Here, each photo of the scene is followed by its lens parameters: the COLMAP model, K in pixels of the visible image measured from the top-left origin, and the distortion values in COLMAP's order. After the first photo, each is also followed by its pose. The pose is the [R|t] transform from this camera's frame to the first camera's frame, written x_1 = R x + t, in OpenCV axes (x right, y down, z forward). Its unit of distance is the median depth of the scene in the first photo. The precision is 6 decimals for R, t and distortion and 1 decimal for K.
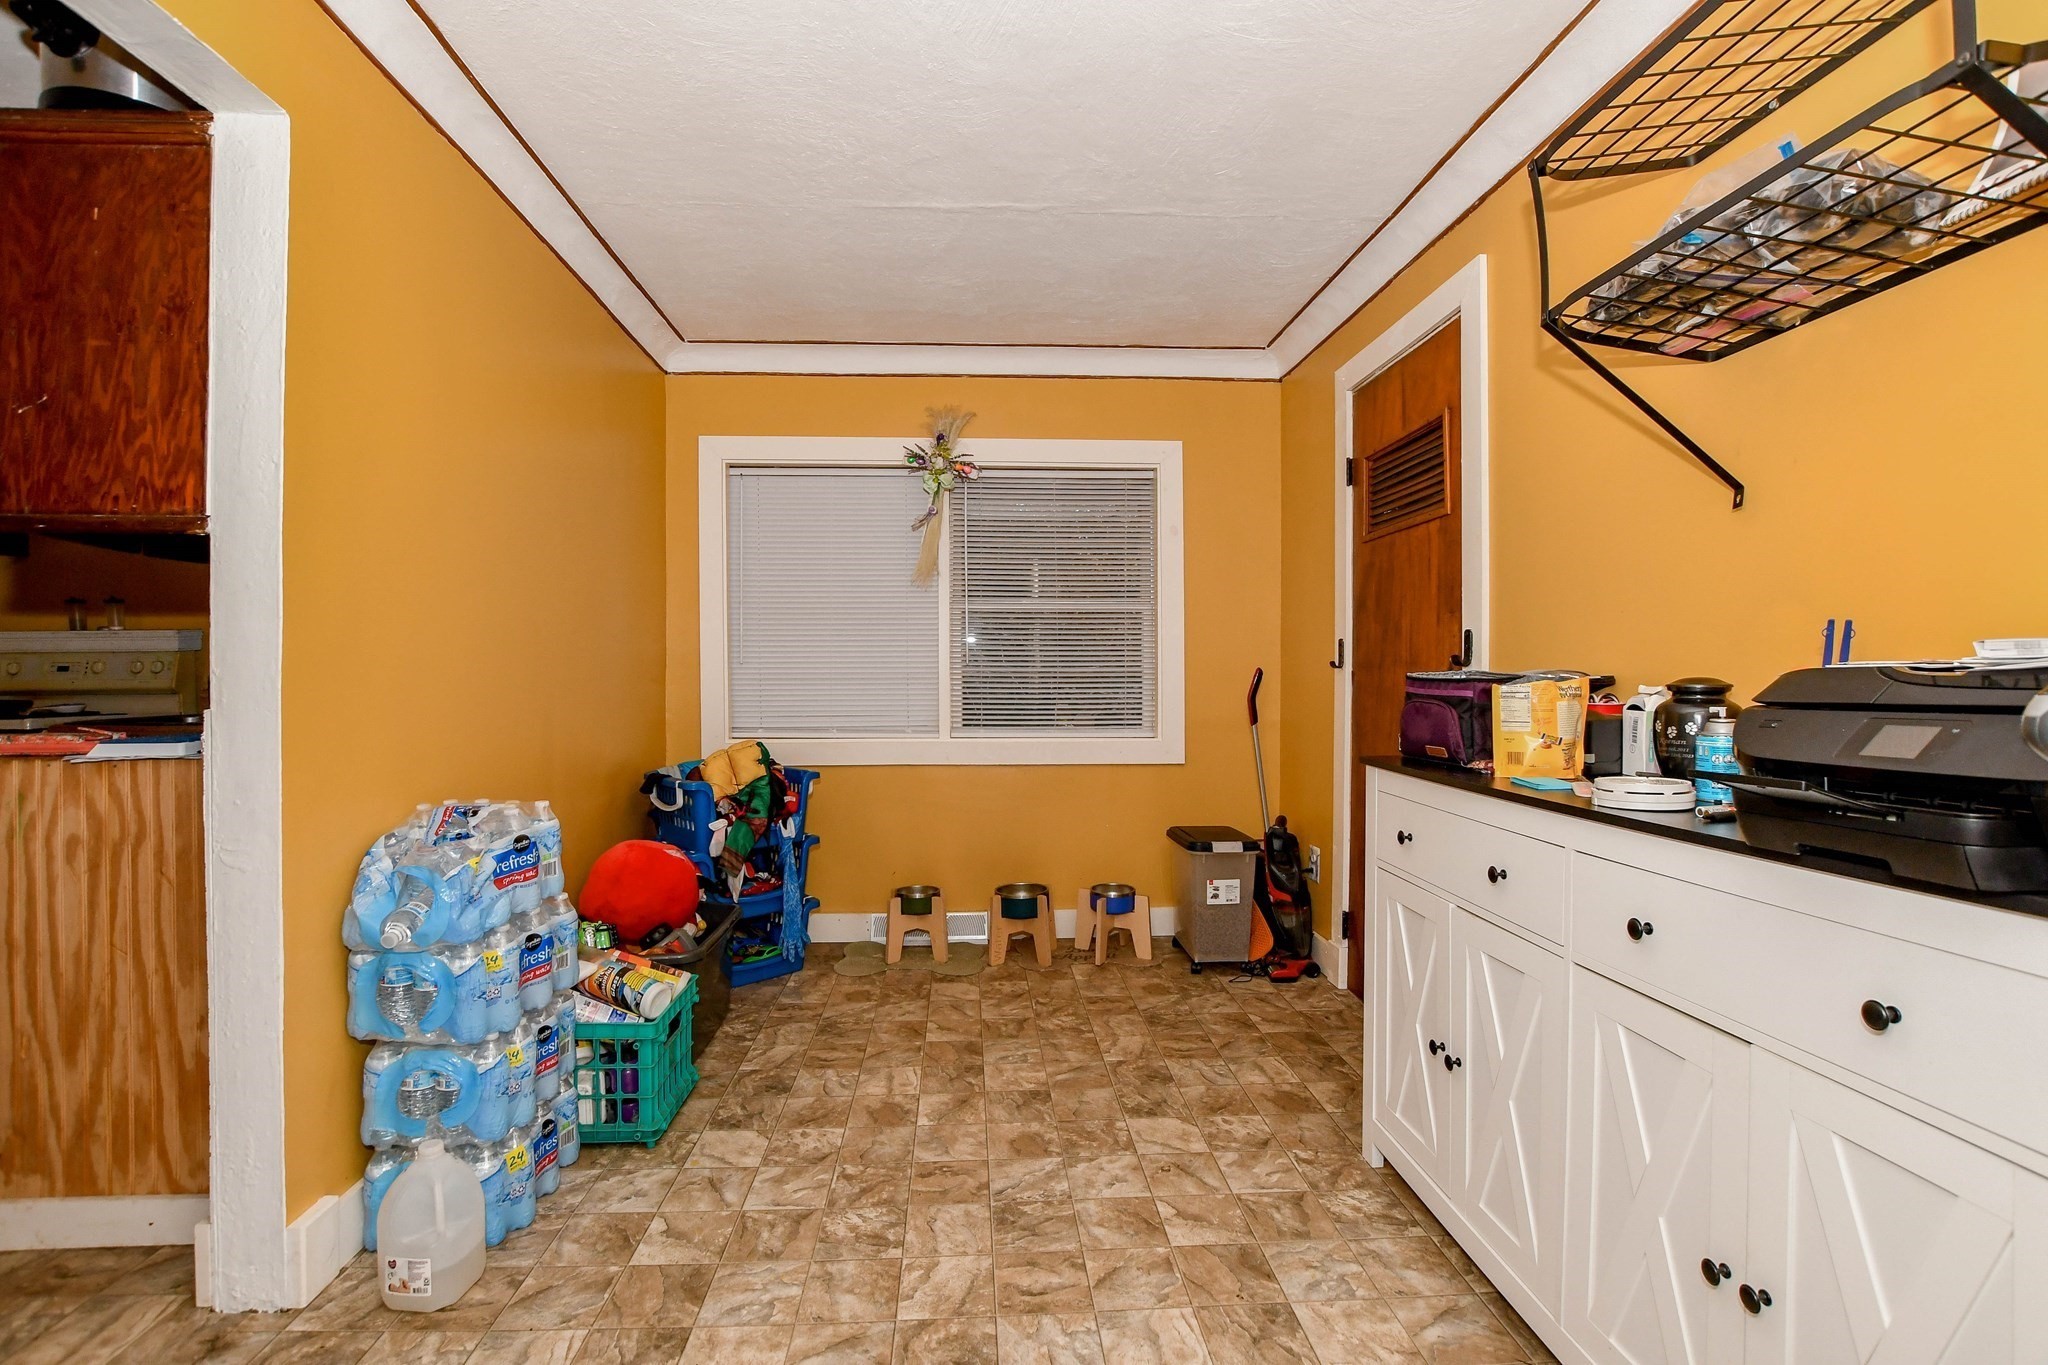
lens RADIAL K [[902.9, 0, 984.4], [0, 902.9, 661.9], [0, 0, 1]] dist [-0.031723, 0.005543]
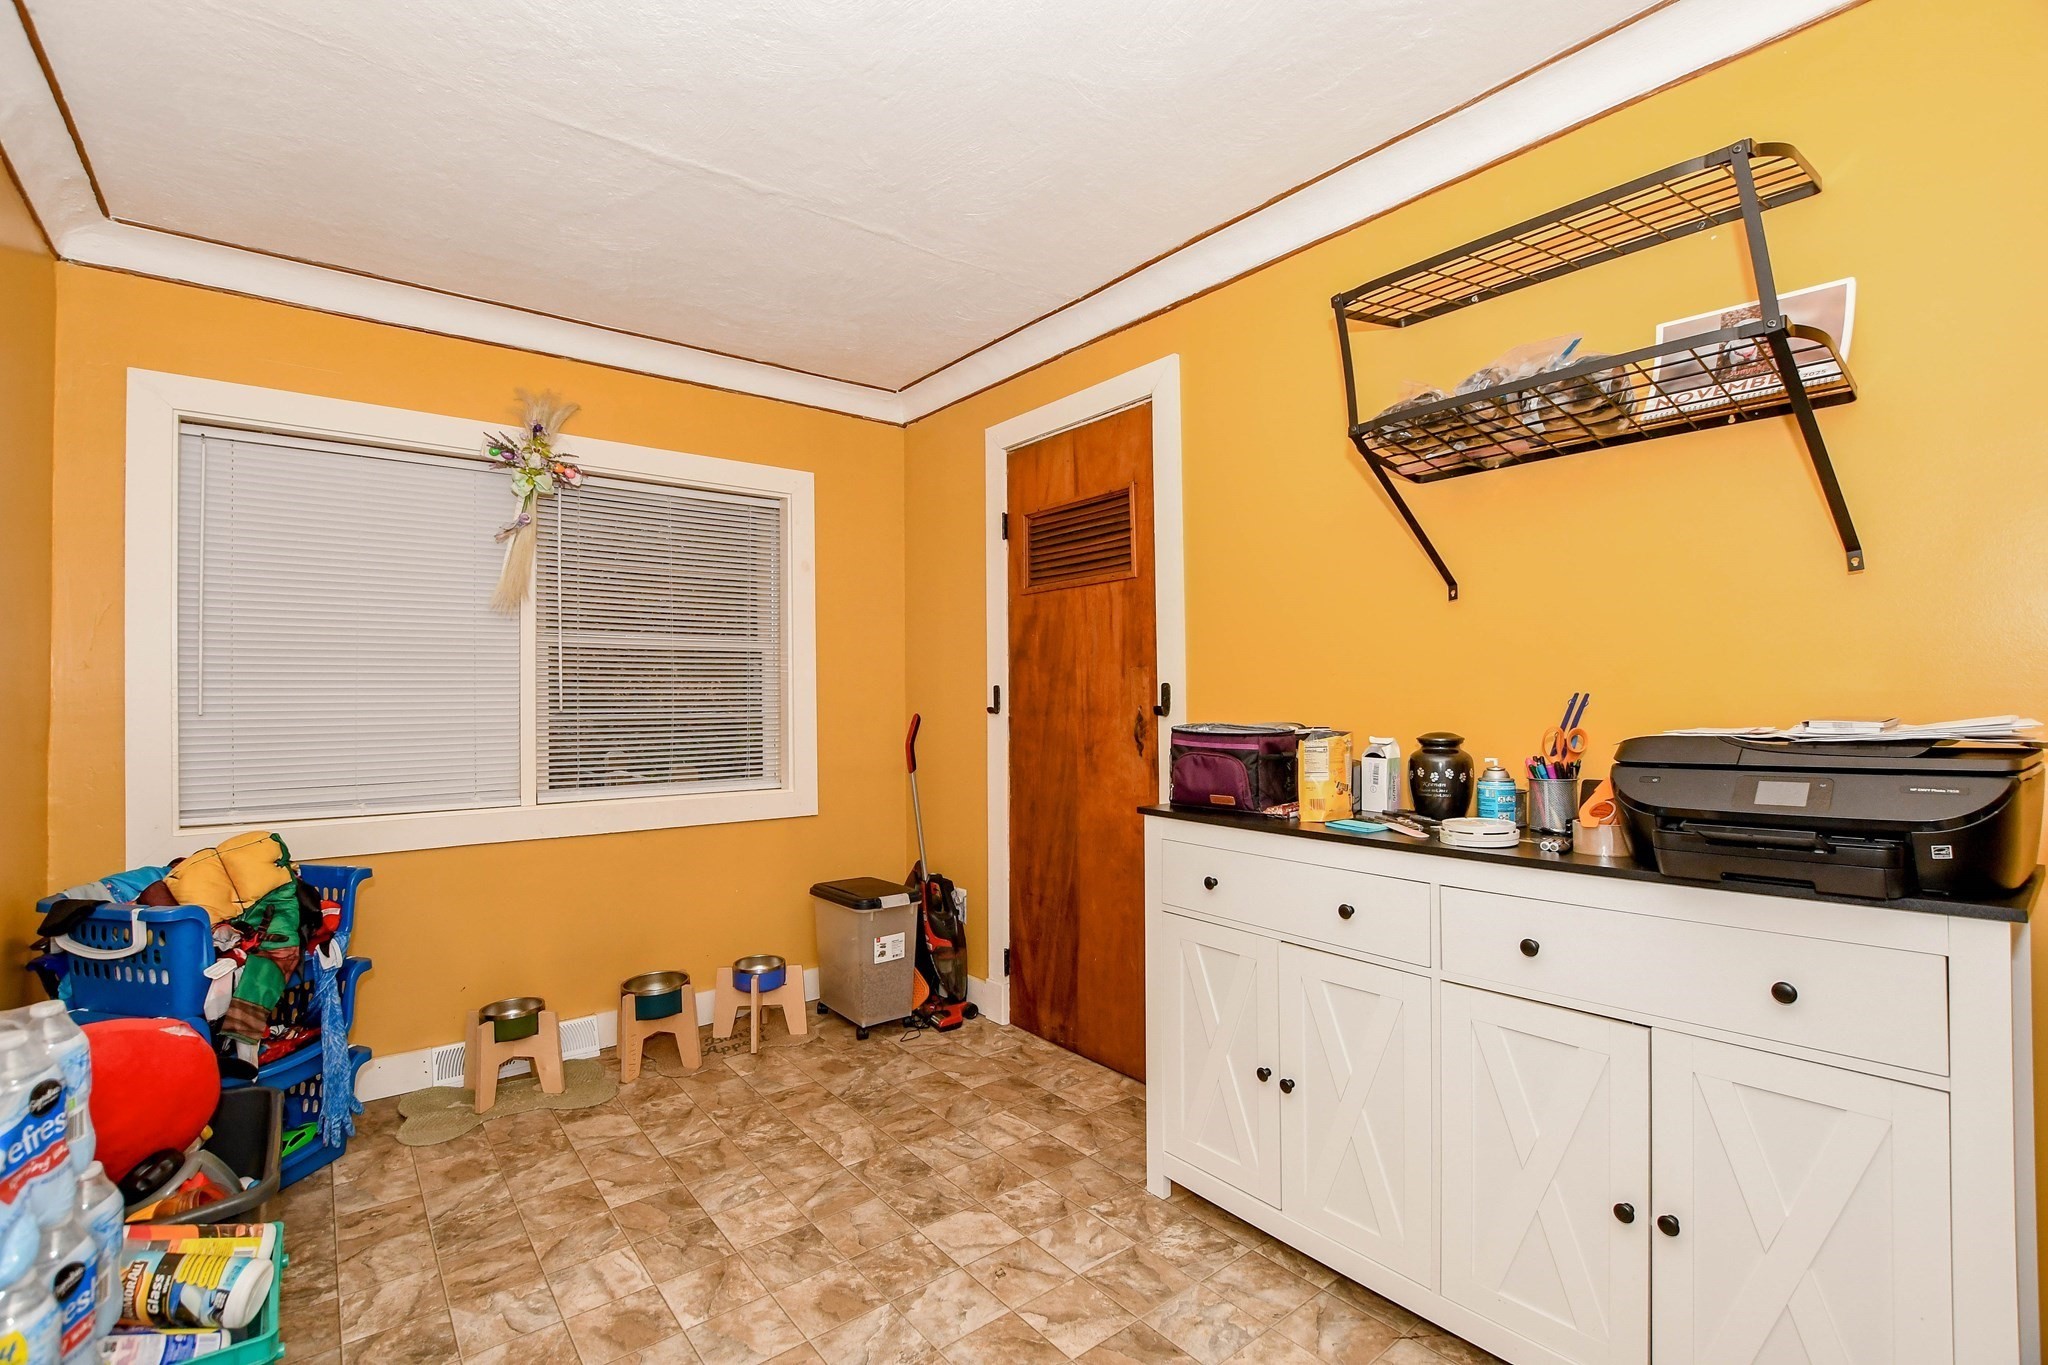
lens RADIAL K [[902.9, 0, 1026.4], [0, 902.9, 668.9], [0, 0, 1]] dist [-0.031723, 0.005543]
pose [[0.814483, 0.013569, 0.580029, -0.191976], [0.001866, 0.999660, -0.026005, -0.018530], [-0.580184, 0.022263, 0.814181, 0.136141]]
